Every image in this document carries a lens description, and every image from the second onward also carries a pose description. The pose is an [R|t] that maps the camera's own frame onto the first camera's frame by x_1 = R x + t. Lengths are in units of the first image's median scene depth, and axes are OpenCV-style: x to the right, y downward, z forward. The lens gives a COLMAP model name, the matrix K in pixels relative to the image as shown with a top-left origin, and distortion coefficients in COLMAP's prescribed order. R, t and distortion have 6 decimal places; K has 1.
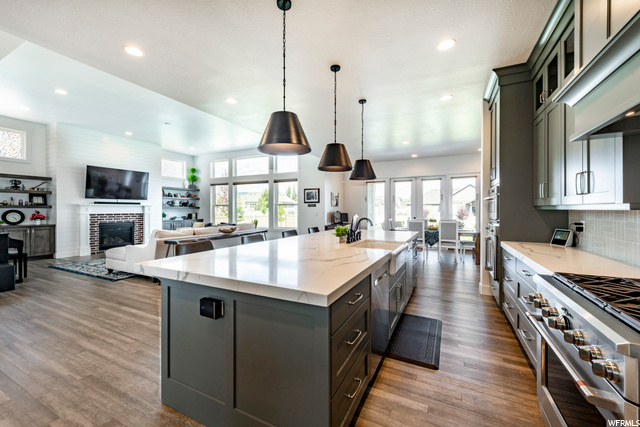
lens RADIAL K [[254.3, 0, 324.4], [0, 254.3, 210.2], [0, 0, 1]] dist [0.000855, -0.000261]
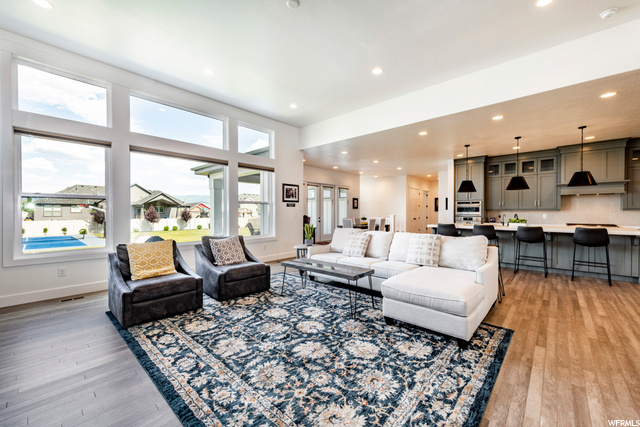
lens RADIAL K [[258.6, 0, 322.3], [0, 258.6, 214.0], [0, 0, 1]] dist [0.011710, -0.000221]
pose [[0.275346, -0.006166, 0.961325, -0.851126], [0.000319, 0.999980, 0.006322, 0.004441], [-0.961345, -0.001435, 0.275343, 0.701165]]
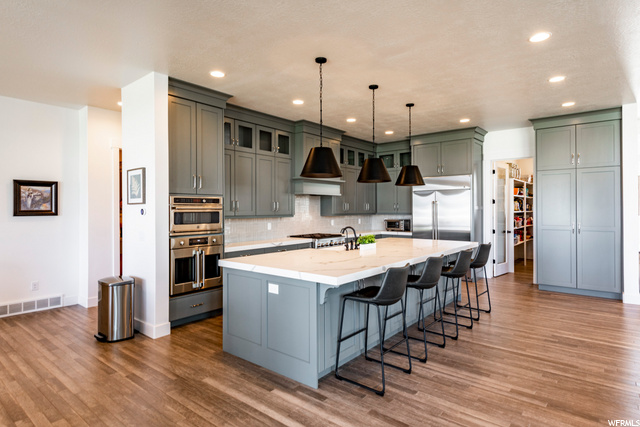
lens RADIAL K [[356.0, 0, 320.0], [0, 356.0, 213.5], [0, 0, 1]] dist [0.028437, -0.000067]
pose [[-0.973348, 0.003563, 0.229307, -0.031210], [0.006220, 0.999922, 0.010864, -0.018409], [-0.229251, 0.012001, -0.973293, 0.930009]]
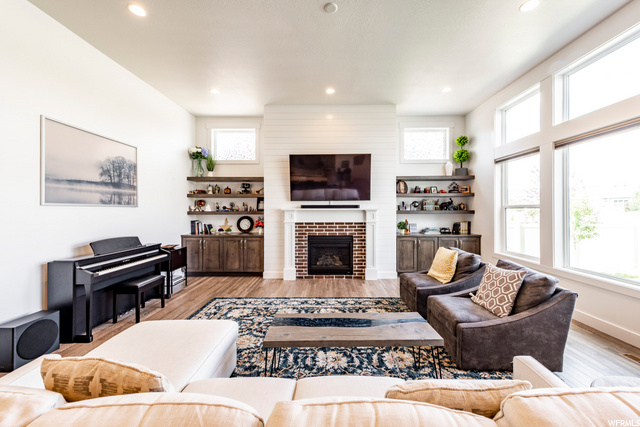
lens RADIAL K [[252.5, 0, 322.9], [0, 252.5, 209.0], [0, 0, 1]] dist [0.011057, -0.000187]
pose [[0.425031, -0.004677, -0.905167, -0.218506], [0.001074, 0.999989, -0.004663, -0.018238], [0.905178, 0.001010, 0.425032, 0.687581]]
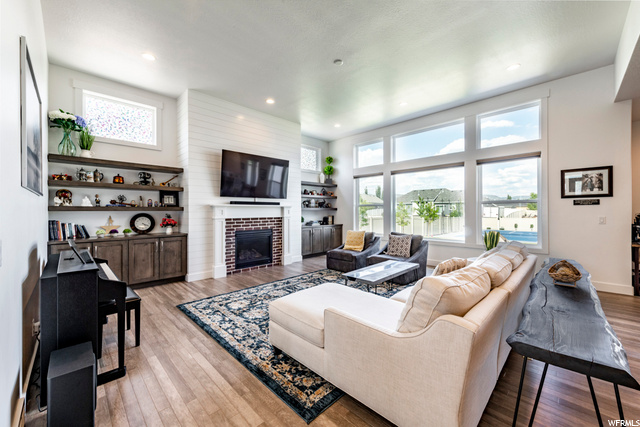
lens RADIAL K [[249.7, 0, 322.6], [0, 249.7, 209.9], [0, 0, 1]] dist [0.010998, -0.000090]
pose [[0.946417, -0.006330, -0.322884, -0.392452], [0.004453, 0.999969, -0.006553, -0.003344], [0.322915, 0.004764, 0.946416, 0.380930]]
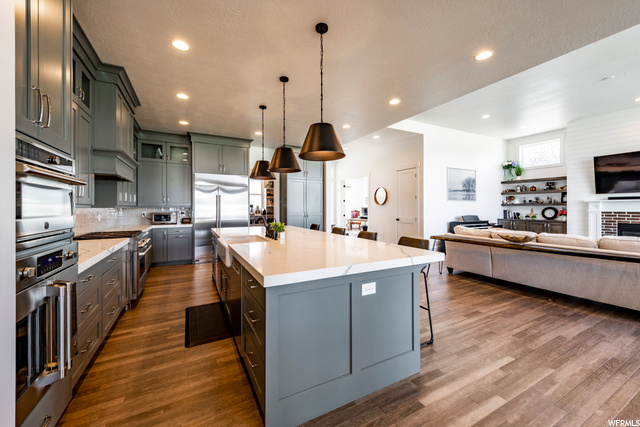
lens RADIAL K [[252.5, 0, 322.9], [0, 252.5, 209.0], [0, 0, 1]] dist [0.011057, -0.000187]
pose [[-0.580386, 0.006885, -0.814313, 0.310195], [0.002882, 0.999975, 0.006401, -0.002518], [0.814337, 0.001368, -0.580391, 0.655543]]
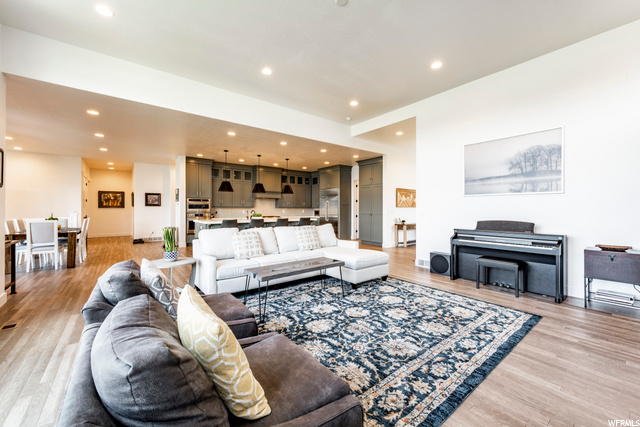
lens RADIAL K [[252.5, 0, 322.9], [0, 252.5, 209.0], [0, 0, 1]] dist [0.011057, -0.000187]
pose [[-0.903287, 0.000955, 0.429037, -0.642902], [0.001263, 0.999999, 0.000435, 0.003389], [-0.429036, 0.000934, -0.903287, 1.166580]]
